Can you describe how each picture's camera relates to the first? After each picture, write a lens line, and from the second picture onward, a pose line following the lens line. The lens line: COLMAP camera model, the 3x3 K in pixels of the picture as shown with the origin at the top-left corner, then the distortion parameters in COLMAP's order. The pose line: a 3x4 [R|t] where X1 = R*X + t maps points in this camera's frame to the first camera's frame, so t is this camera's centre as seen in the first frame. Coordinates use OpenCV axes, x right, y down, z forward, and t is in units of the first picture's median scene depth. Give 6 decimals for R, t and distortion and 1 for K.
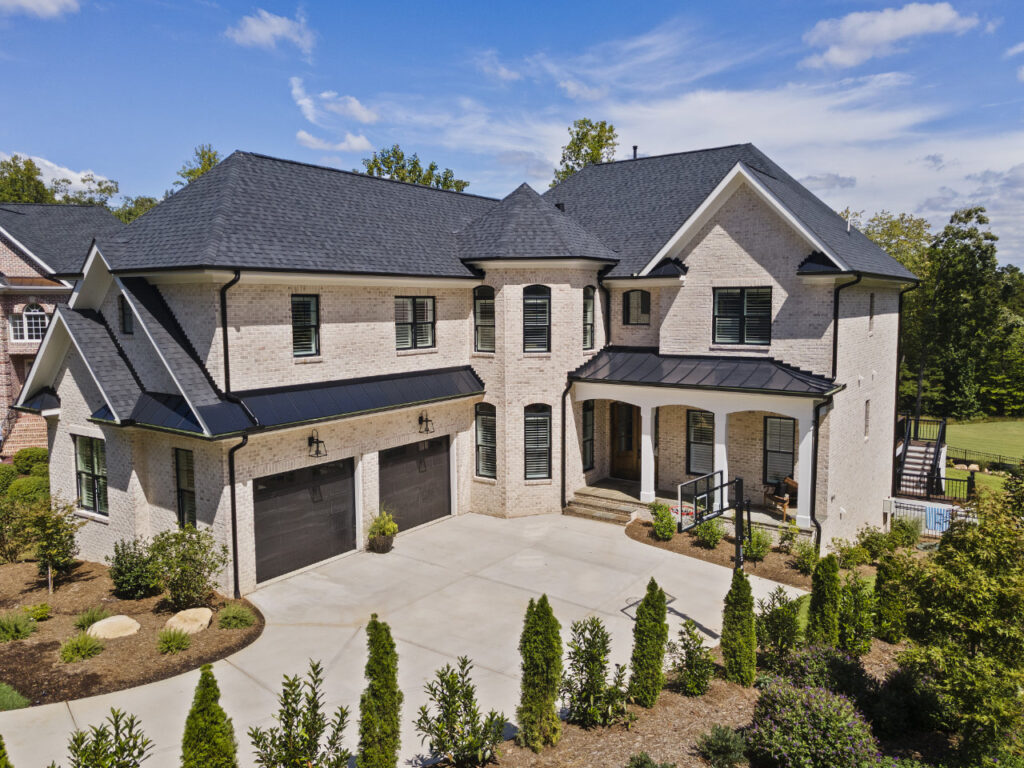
lens RADIAL K [[765.9, 0, 512.5], [0, 765.9, 382.2], [0, 0, 1]] dist [0.035162, 0.001173]
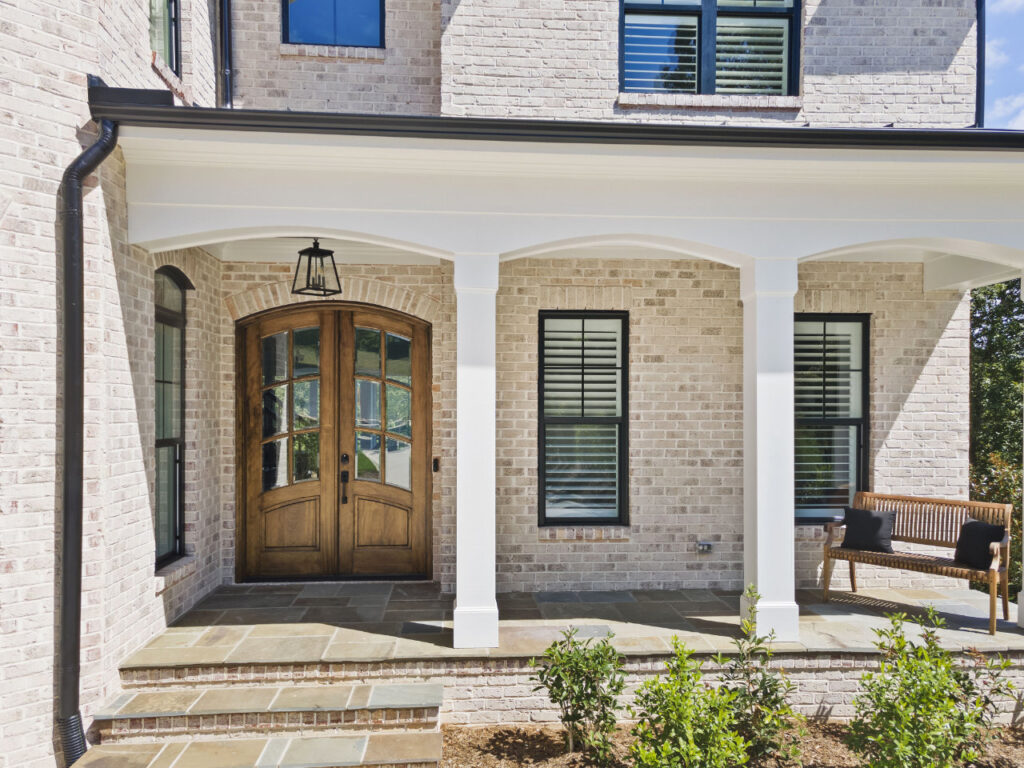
lens RADIAL K [[765.9, 0, 510.3], [0, 765.9, 418.5], [0, 0, 1]] dist [0.035162, 0.001173]
pose [[0.782902, 0.001178, 0.622144, 0.030490], [0.056740, 0.995695, -0.073288, 0.097765], [-0.619552, 0.092678, 0.779465, 0.767159]]
